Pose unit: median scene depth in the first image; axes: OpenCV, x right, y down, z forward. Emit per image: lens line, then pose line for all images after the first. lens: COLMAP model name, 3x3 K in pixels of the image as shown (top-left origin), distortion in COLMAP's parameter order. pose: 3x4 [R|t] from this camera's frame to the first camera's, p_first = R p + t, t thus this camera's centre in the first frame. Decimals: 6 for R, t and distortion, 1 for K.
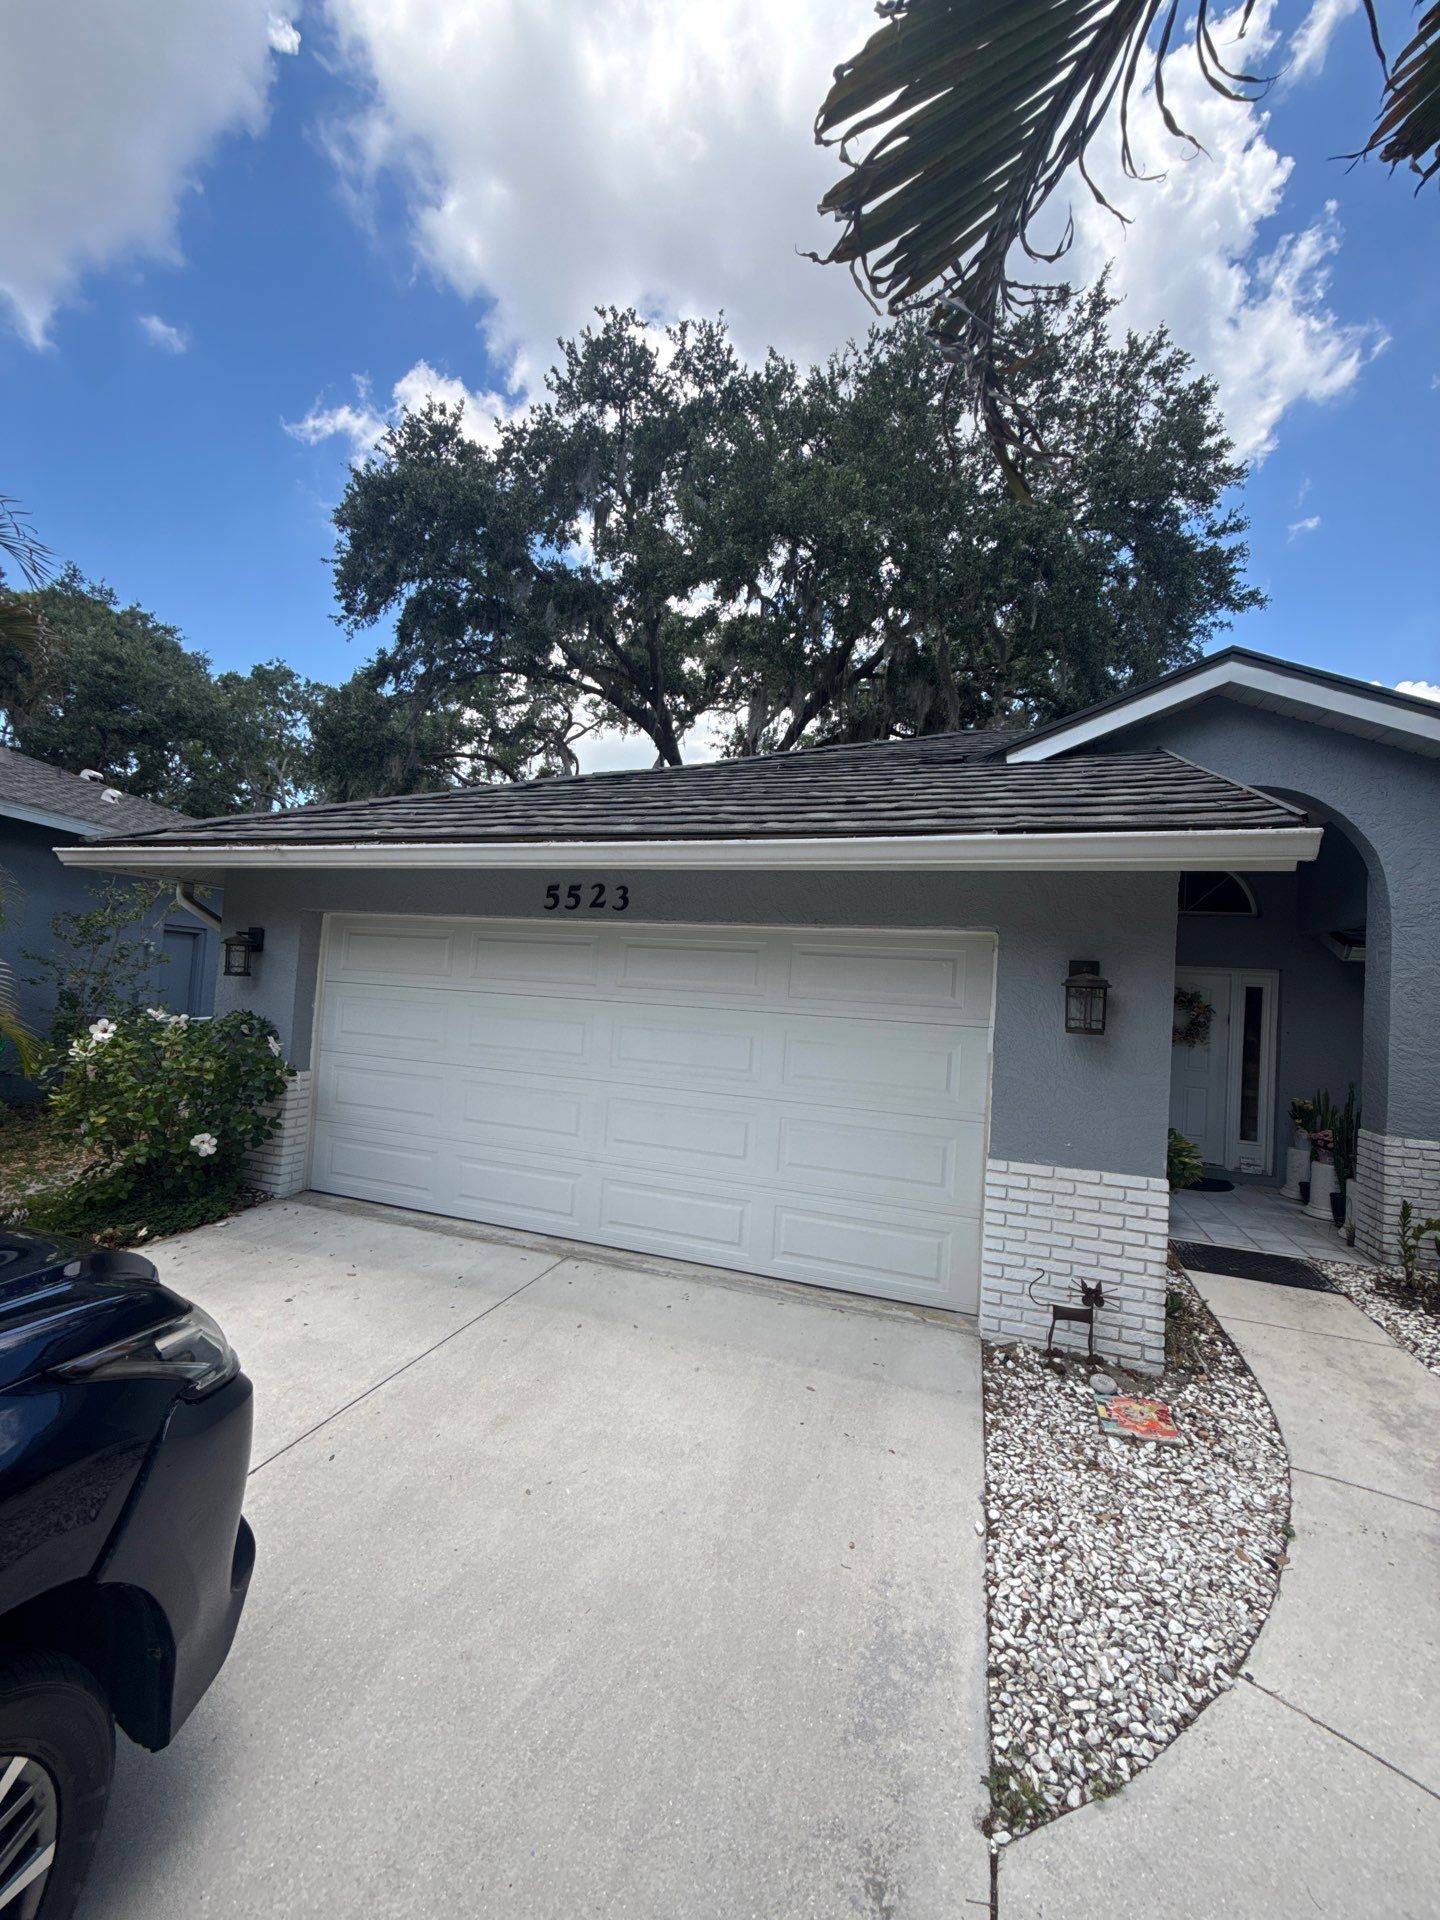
lens RADIAL K [[762.2, 0, 716.3], [0, 762.2, 963.0], [0, 0, 1]] dist [-0.002167, -0.000107]
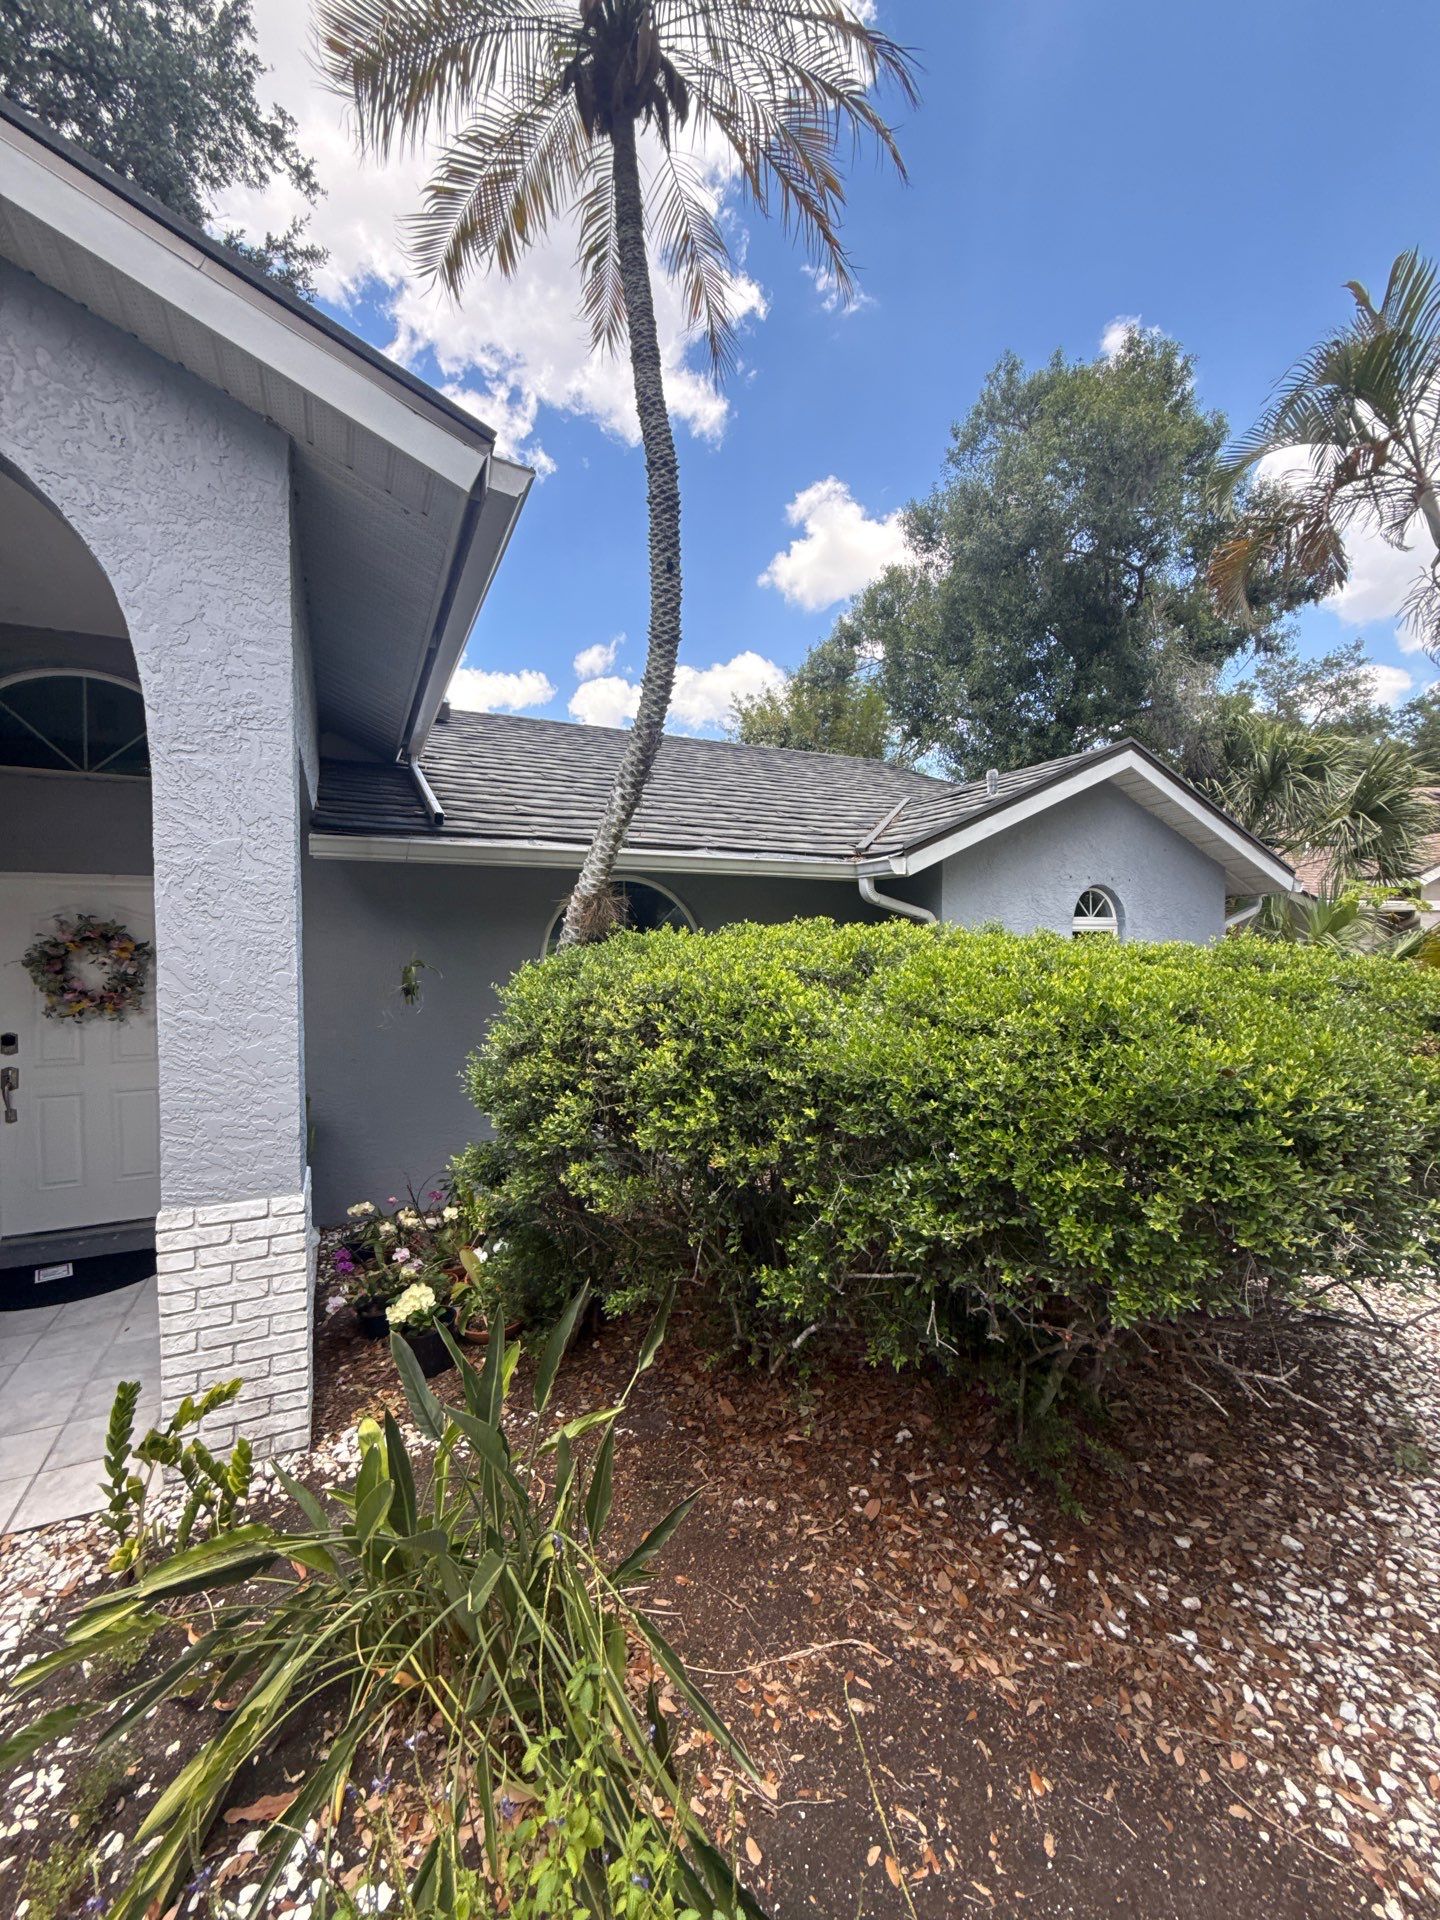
lens RADIAL K [[761.4, 0, 715.3], [0, 761.4, 956.2], [0, 0, 1]] dist [-0.000656, 0.000456]
pose [[0.701228, -0.070824, 0.709410, 0.906690], [0.025055, 0.996887, 0.074758, 0.055203], [-0.712496, -0.034648, 0.700820, 0.504888]]
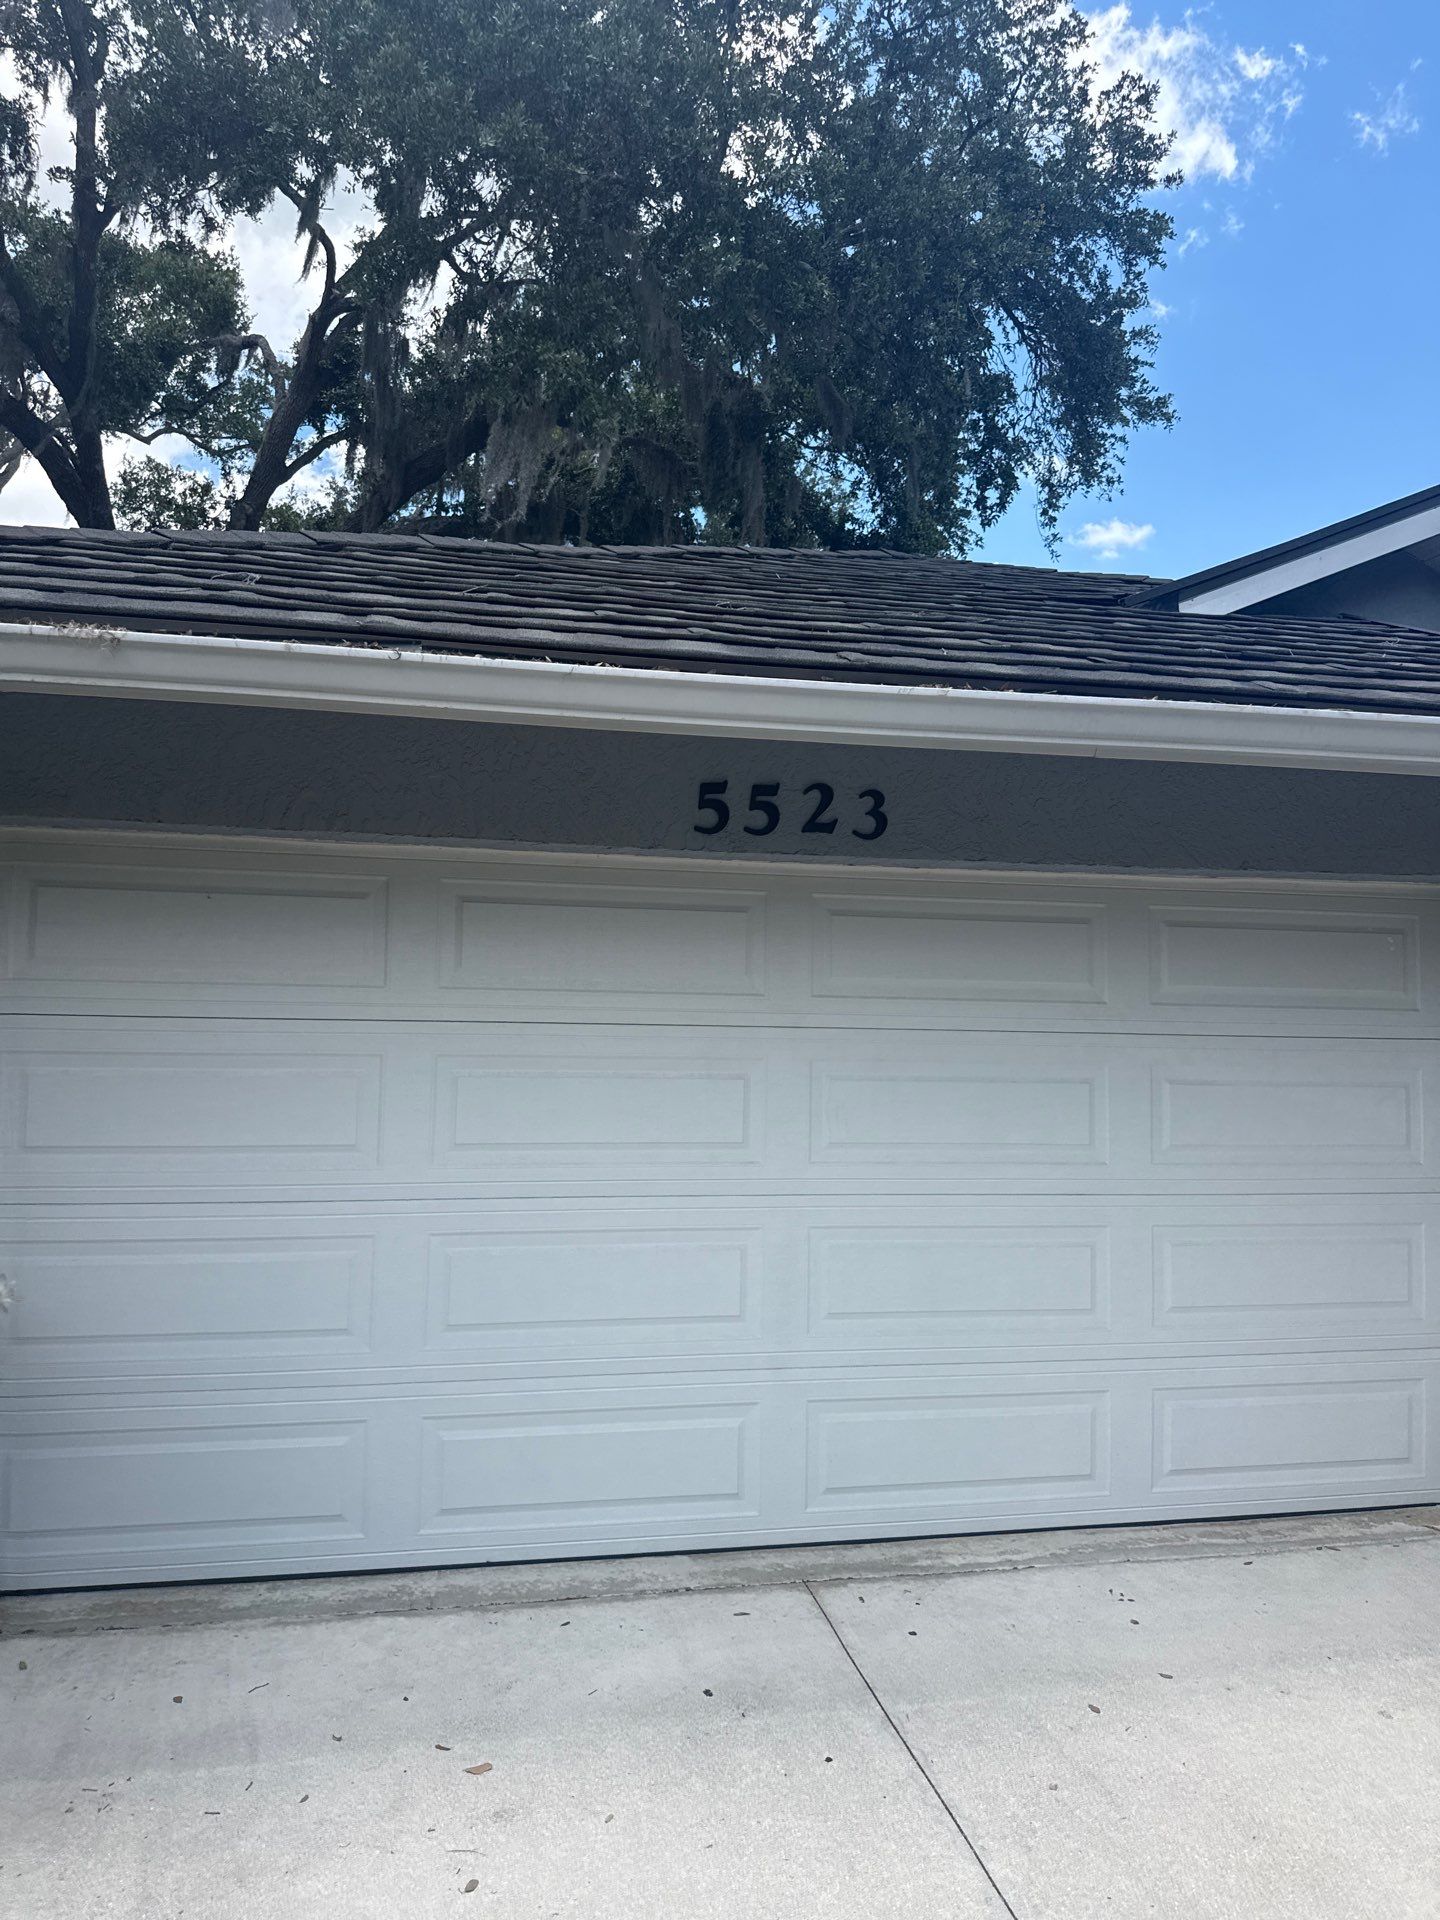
lens RADIAL K [[1373.0, 0, 719.3], [0, 1373.0, 926.1], [0, 0, 1]] dist [0.000447, 0.001121]
pose [[0.857323, -0.012862, 0.514619, -0.637045], [0.018194, 0.999820, -0.005320, -0.010781], [-0.514458, 0.013924, 0.857403, 0.292475]]
